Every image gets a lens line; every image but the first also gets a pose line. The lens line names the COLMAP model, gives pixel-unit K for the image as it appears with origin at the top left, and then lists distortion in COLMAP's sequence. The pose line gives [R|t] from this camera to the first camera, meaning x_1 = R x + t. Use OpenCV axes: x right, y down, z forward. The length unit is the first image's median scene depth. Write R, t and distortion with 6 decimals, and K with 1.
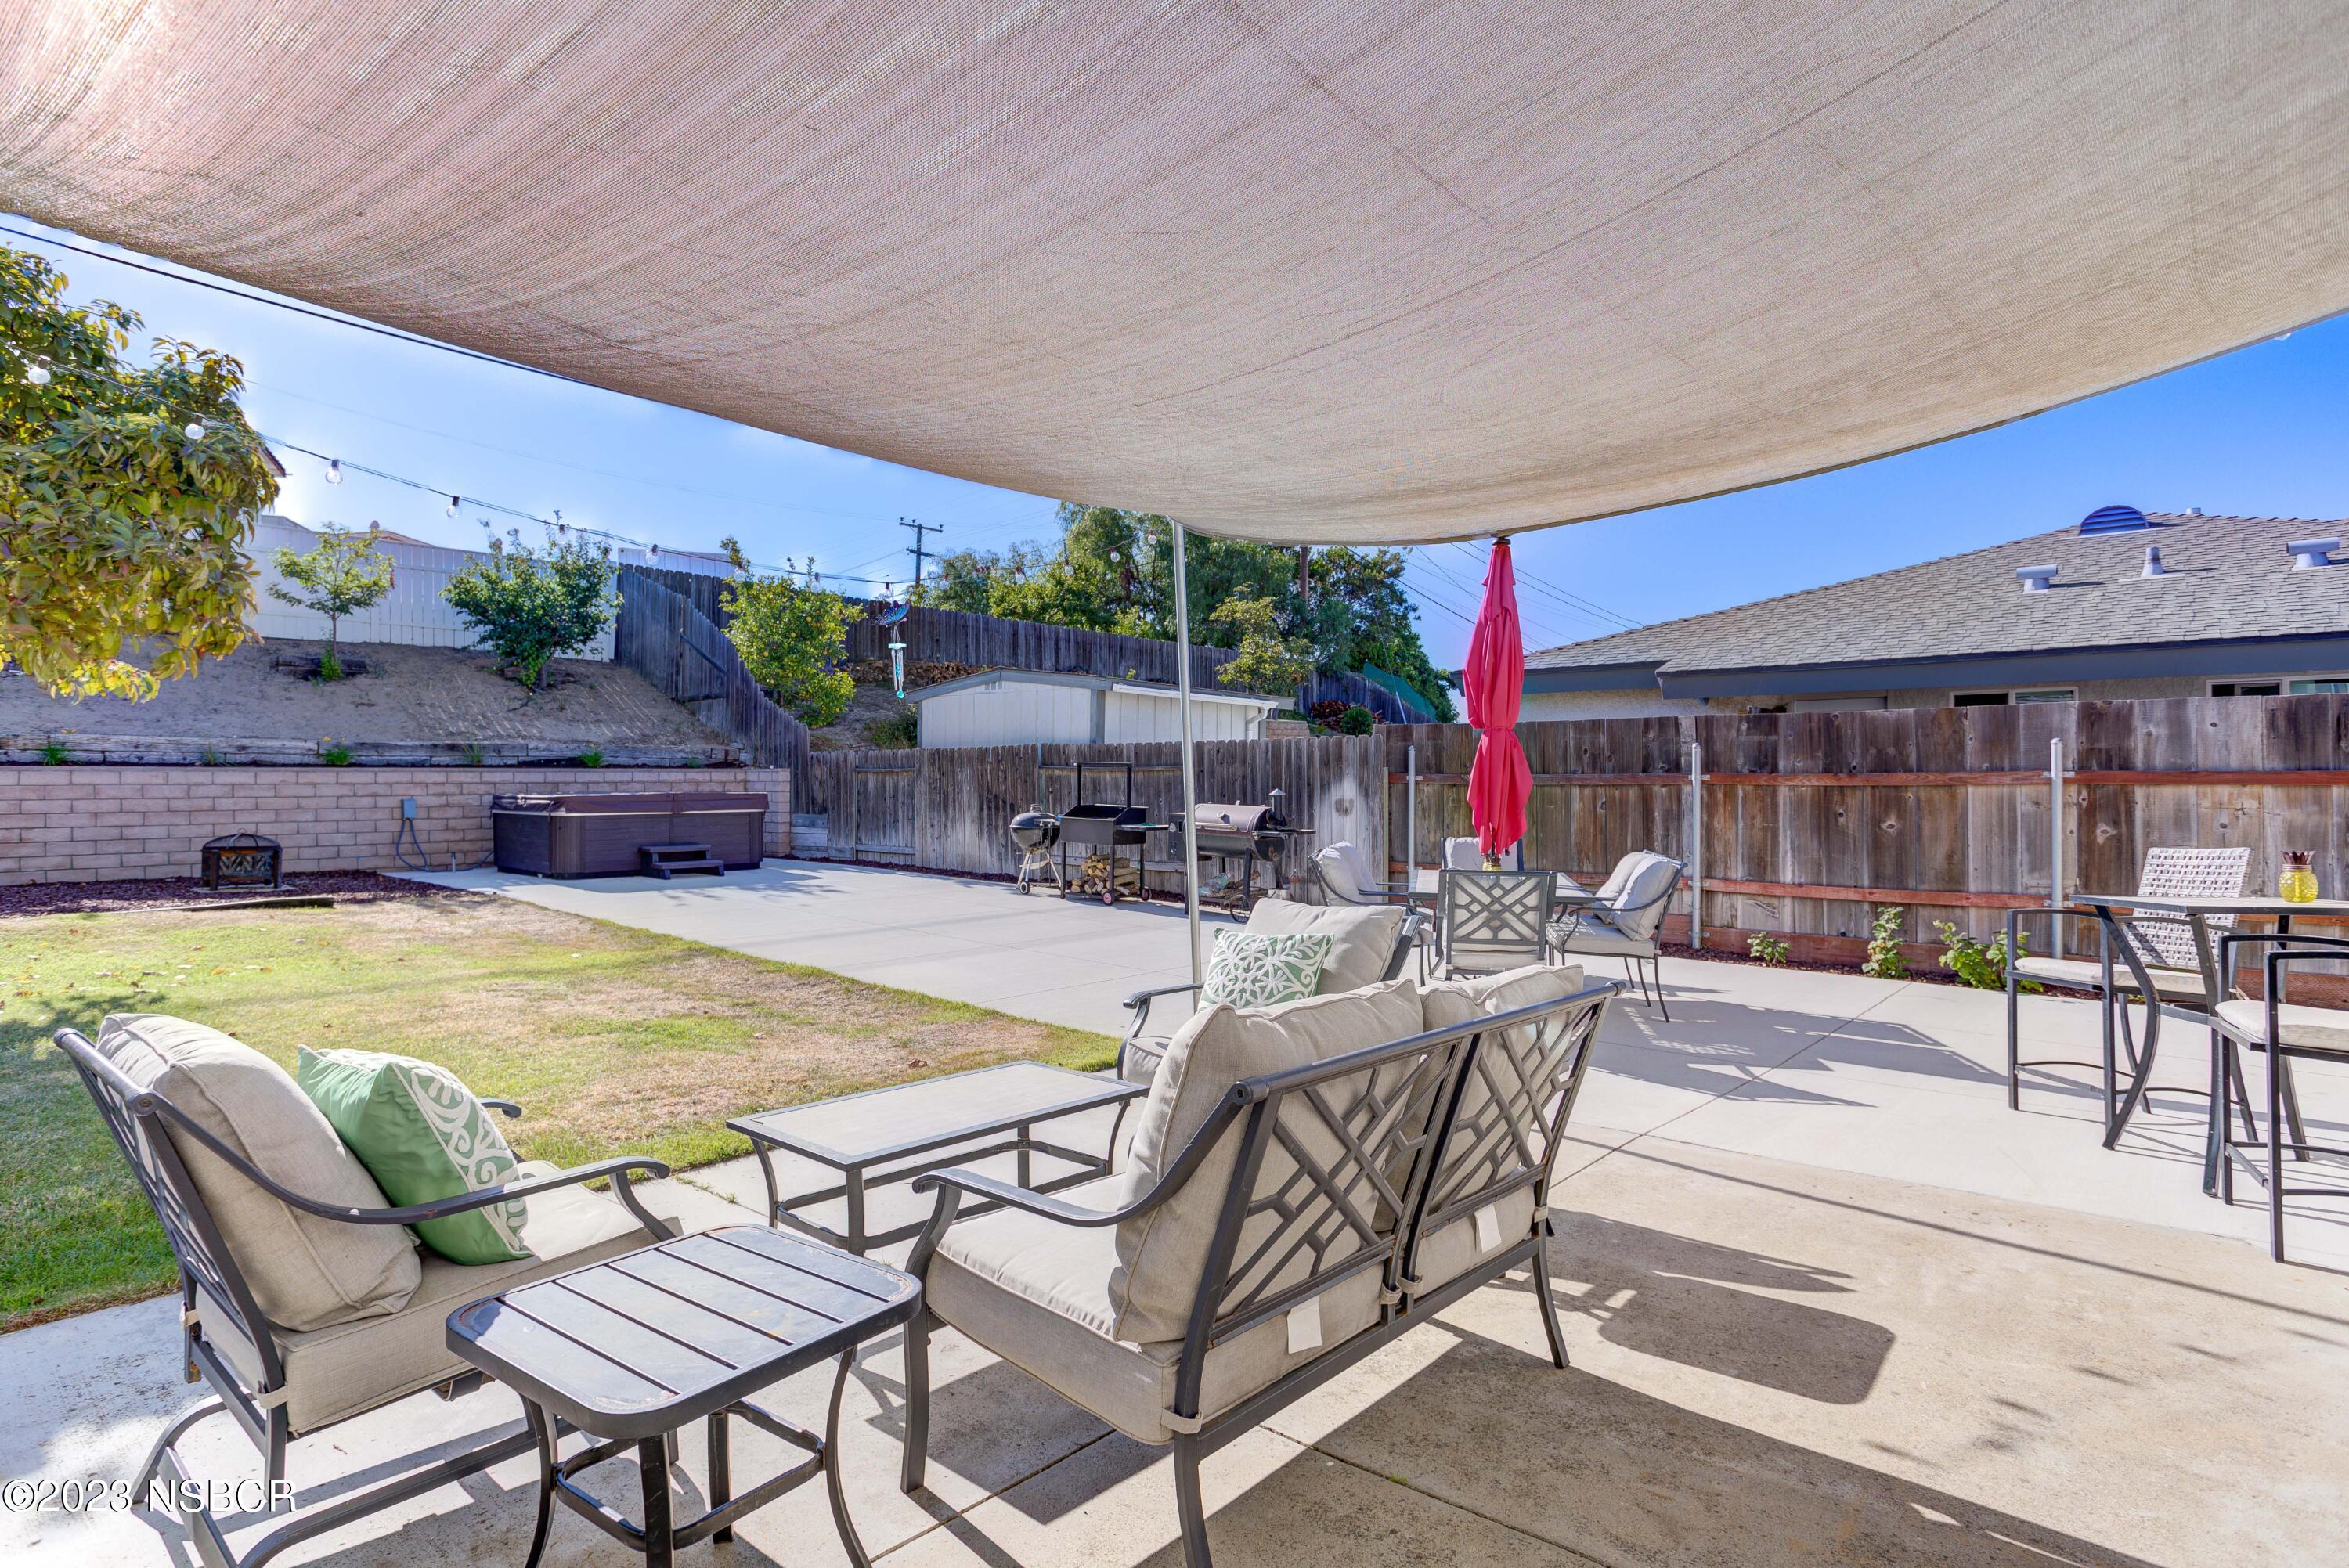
lens RADIAL K [[1215.7, 0, 1174.5], [0, 1215.7, 784.0], [0, 0, 1]] dist [0.003763, 0.001083]
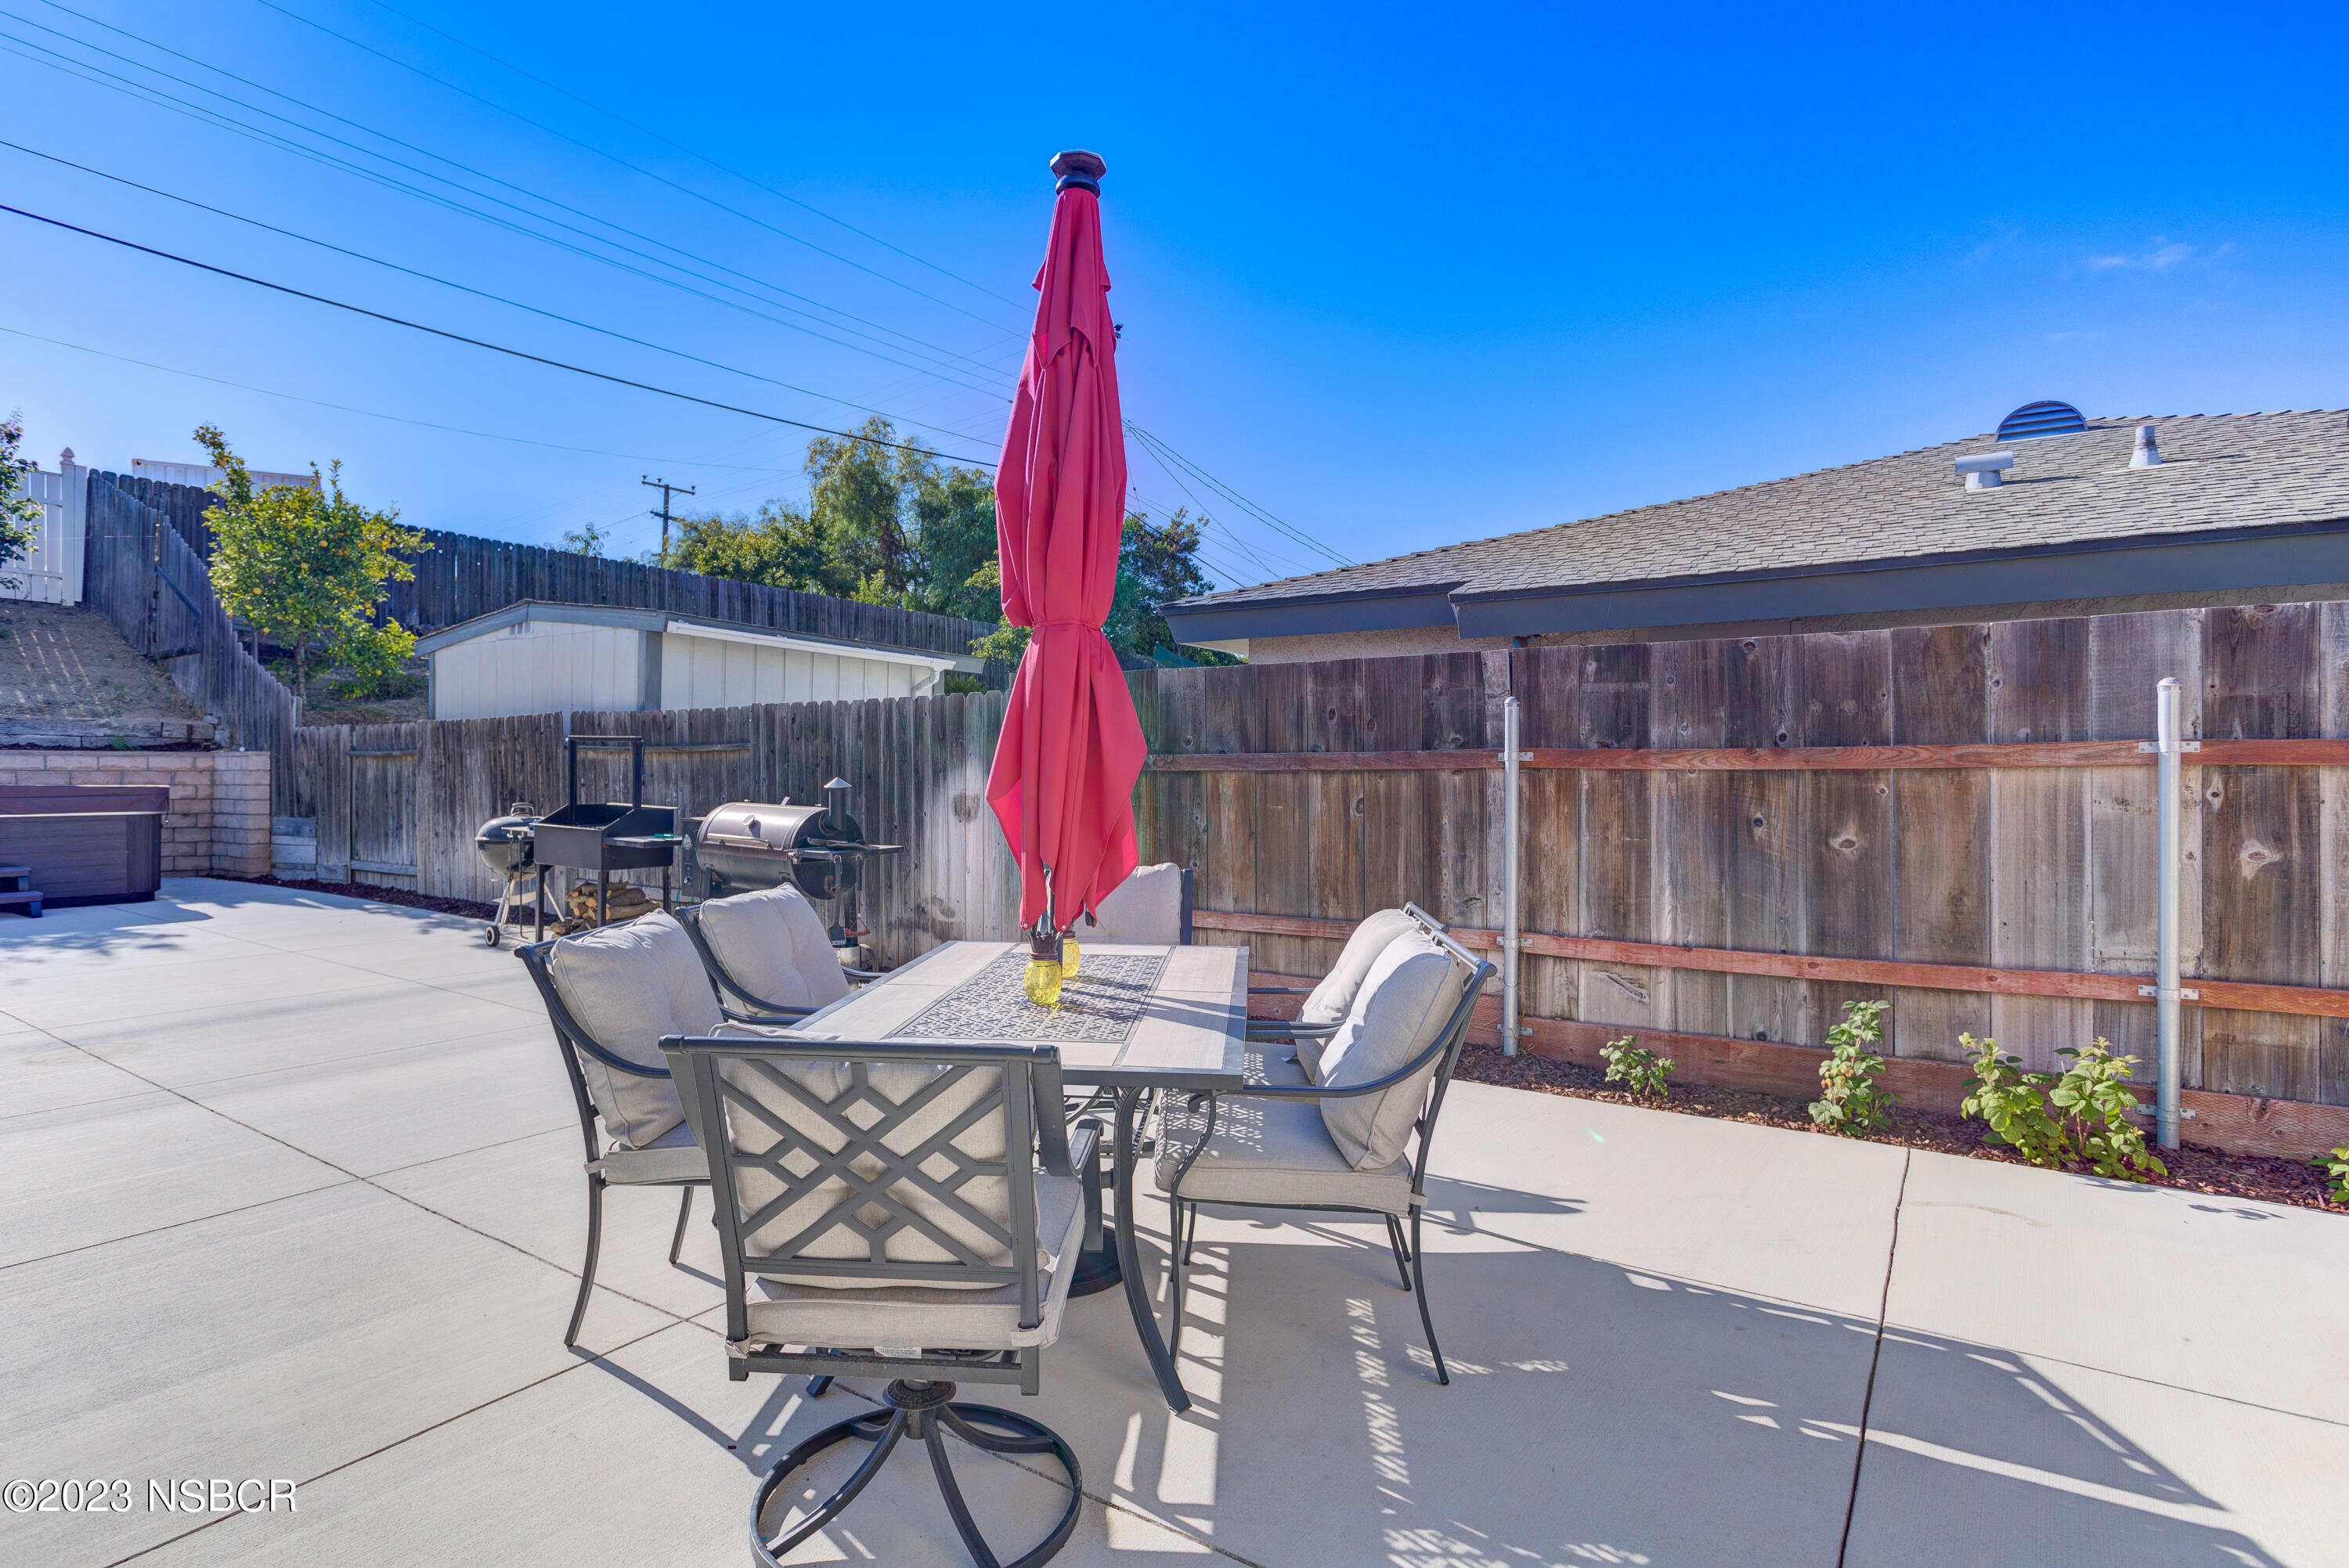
lens RADIAL K [[1183.3, 0, 1174.5], [0, 1183.3, 784.0], [0, 0, 1]] dist [0.001582, 0.001065]
pose [[0.991139, 0.001394, 0.132823, 0.202122], [-0.001651, 0.999997, 0.001830, 0.006929], [-0.132820, -0.002033, 0.991138, 0.478703]]
